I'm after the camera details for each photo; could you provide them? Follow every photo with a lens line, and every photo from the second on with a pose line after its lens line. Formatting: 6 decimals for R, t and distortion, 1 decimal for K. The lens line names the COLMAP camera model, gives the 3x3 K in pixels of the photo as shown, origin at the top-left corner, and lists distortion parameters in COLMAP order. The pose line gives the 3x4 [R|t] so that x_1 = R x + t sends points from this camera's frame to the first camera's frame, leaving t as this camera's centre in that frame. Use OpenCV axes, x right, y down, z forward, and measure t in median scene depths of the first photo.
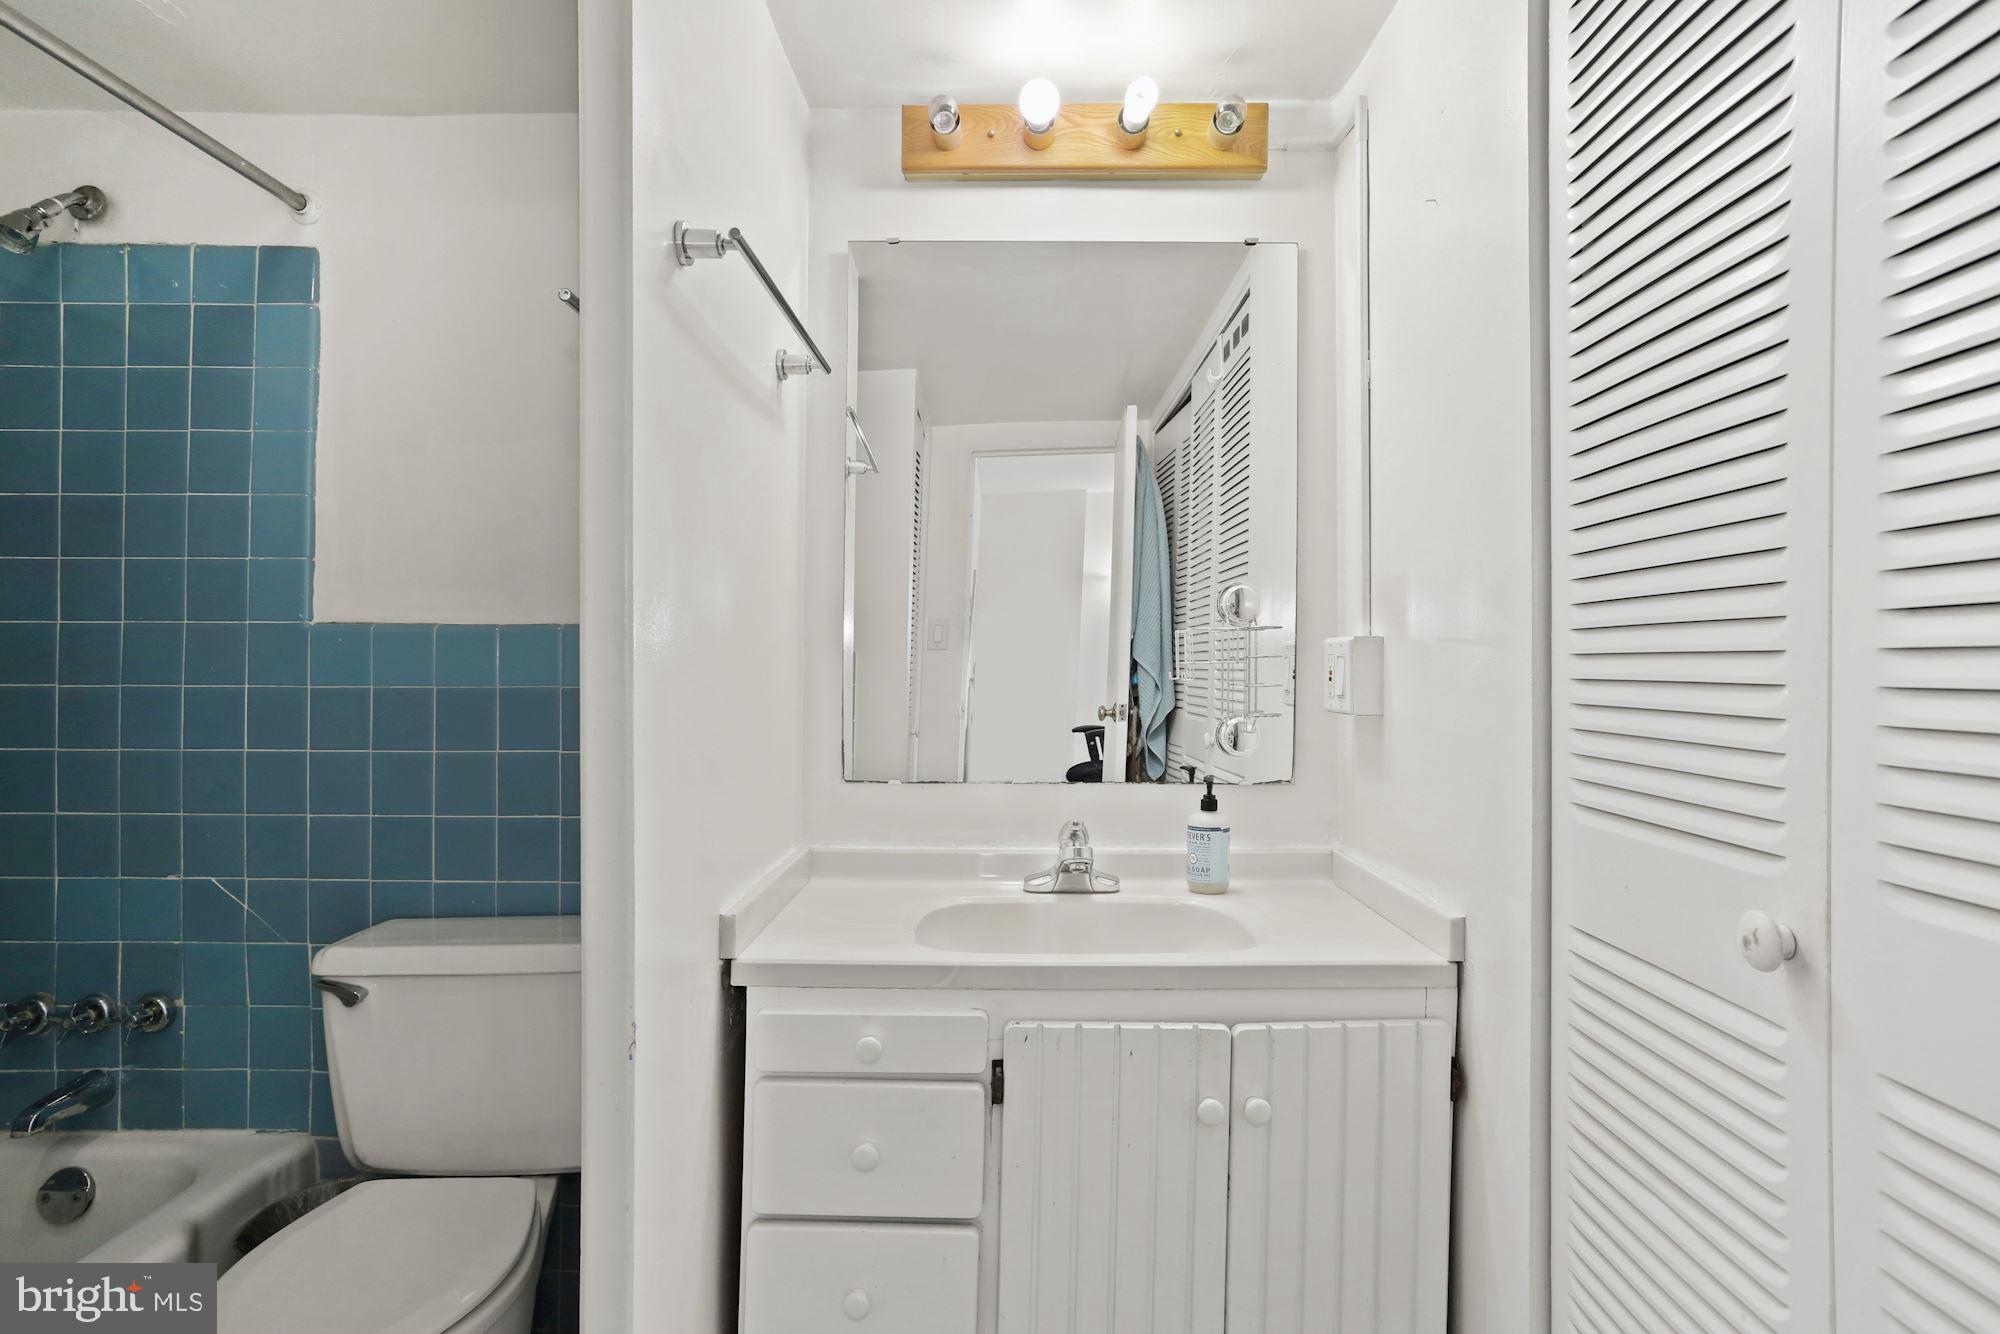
lens RADIAL K [[1015.8, 0, 1005.0], [0, 1015.8, 662.6], [0, 0, 1]] dist [-0.028933, 0.030489]
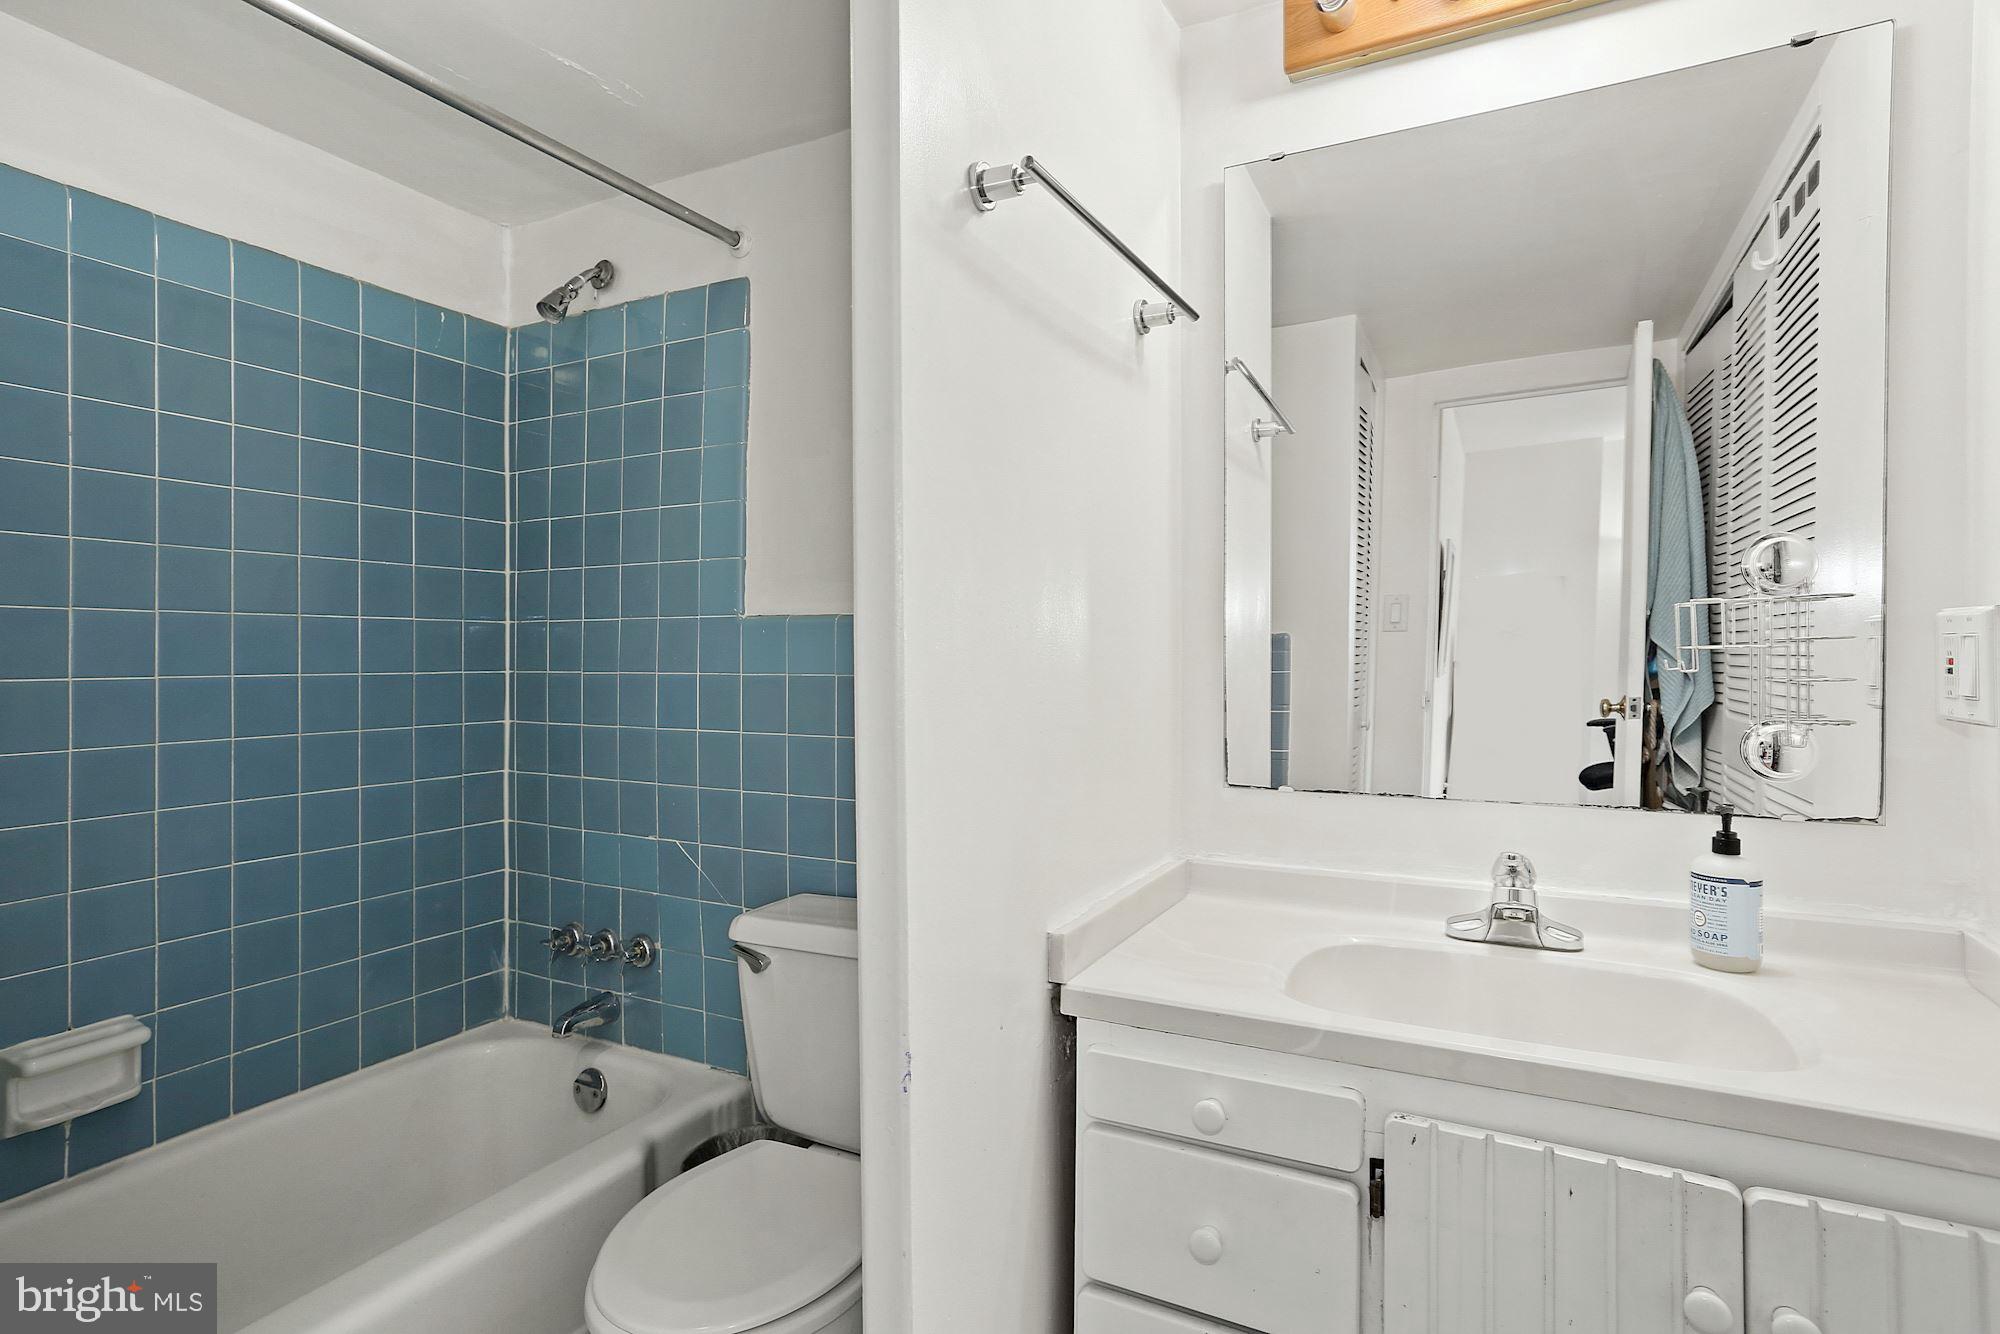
lens RADIAL K [[1029.5, 0, 1002.3], [0, 1029.5, 646.6], [0, 0, 1]] dist [-0.028408, 0.032433]
pose [[0.894540, -0.006906, -0.446935, 0.067631], [0.006860, 0.999975, -0.001722, -0.002526], [0.446935, -0.001525, 0.894565, 0.124616]]
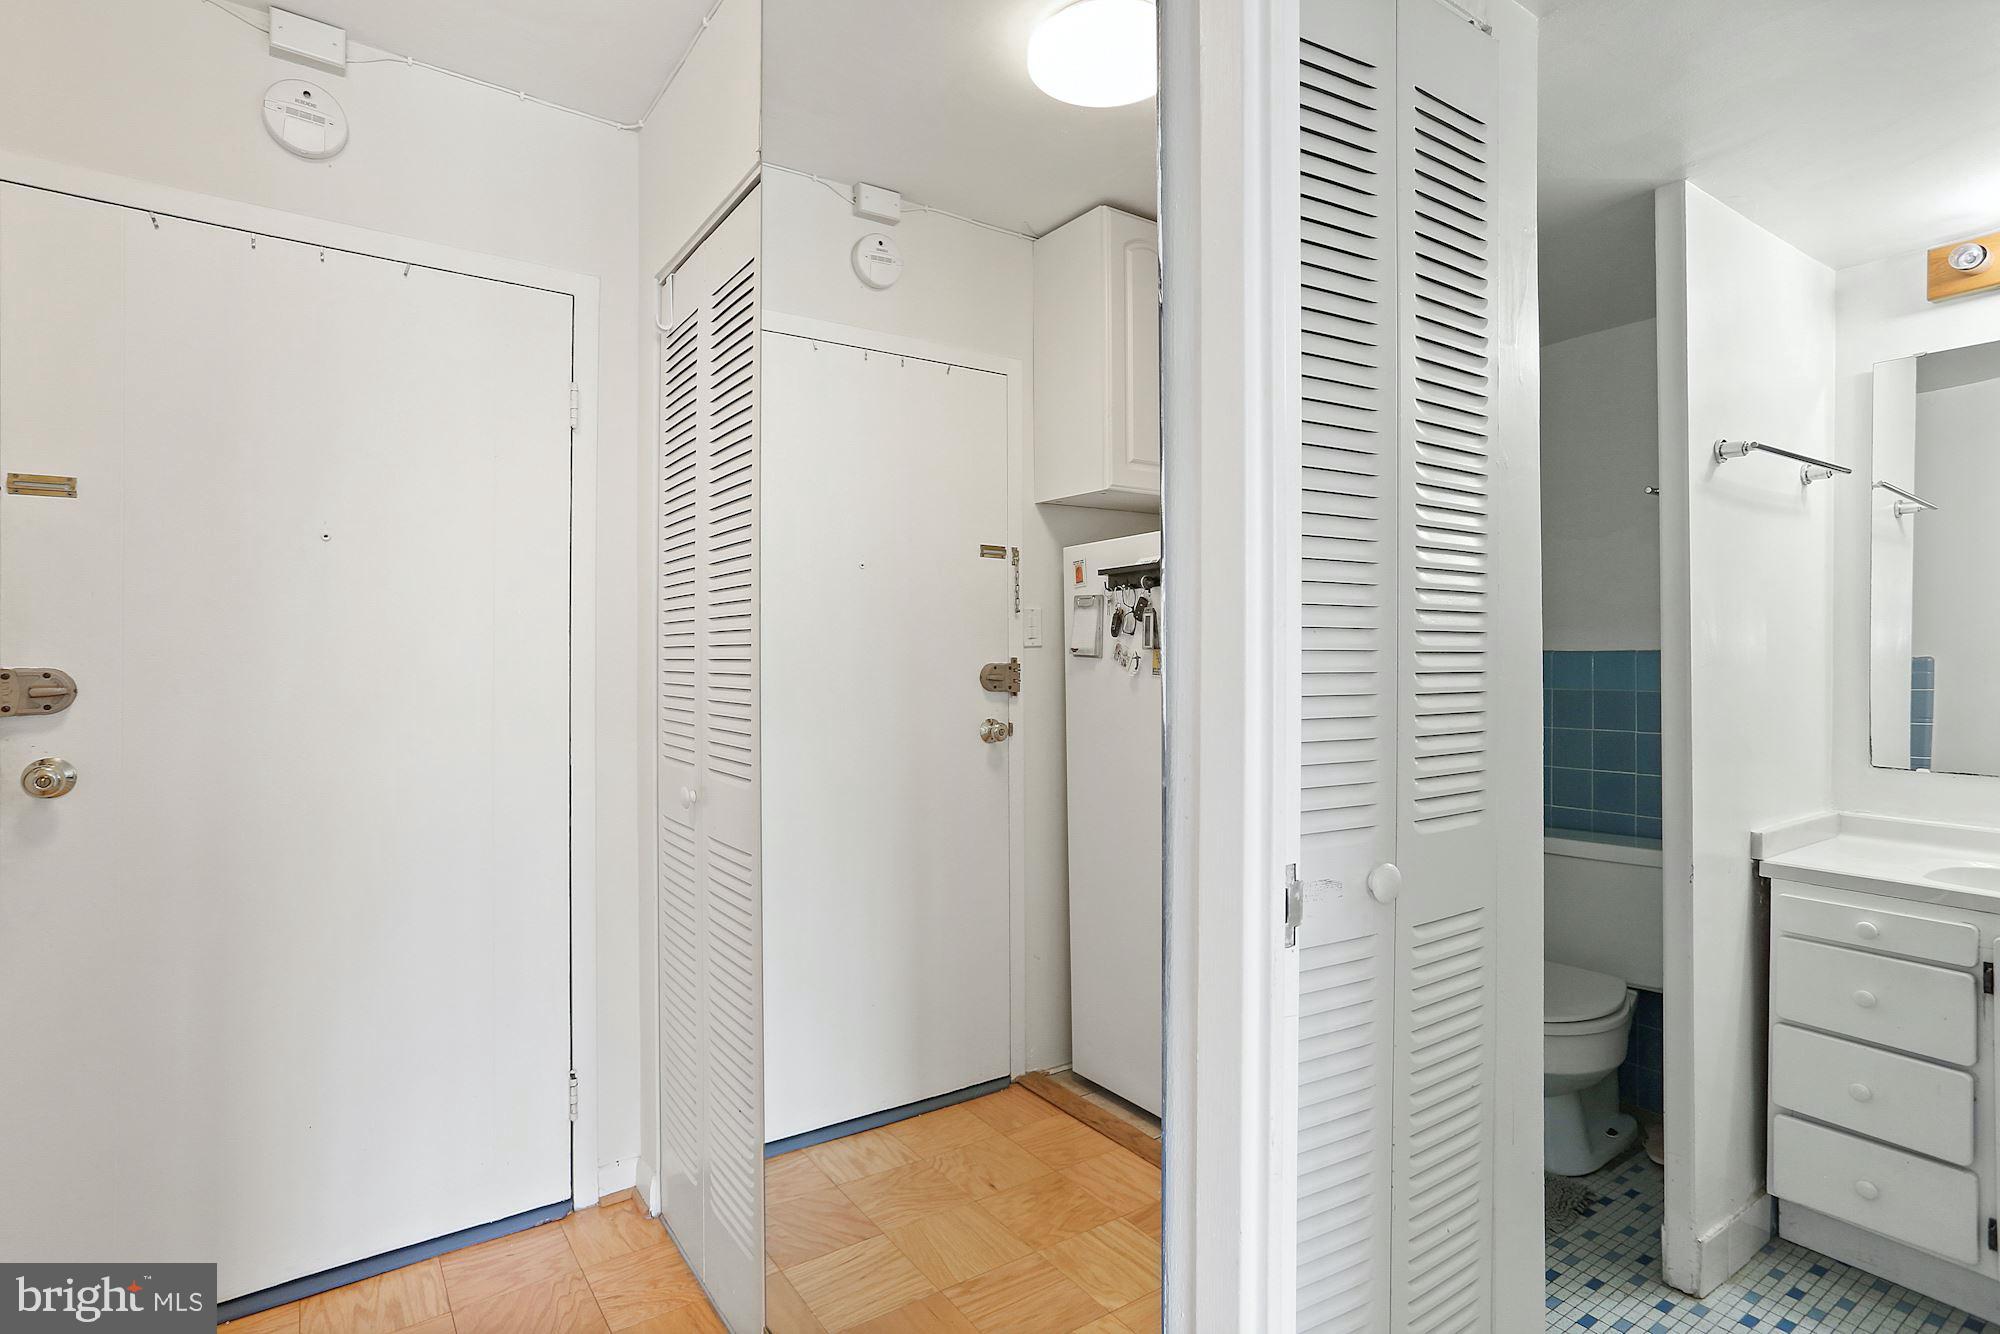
lens RADIAL K [[1015.8, 0, 1005.0], [0, 1015.8, 662.6], [0, 0, 1]] dist [-0.028933, 0.030489]
pose [[0.588680, -0.001290, -0.808365, 0.256288], [0.008244, 0.999956, 0.004408, -0.037576], [0.808324, -0.009259, 0.588665, -0.734398]]
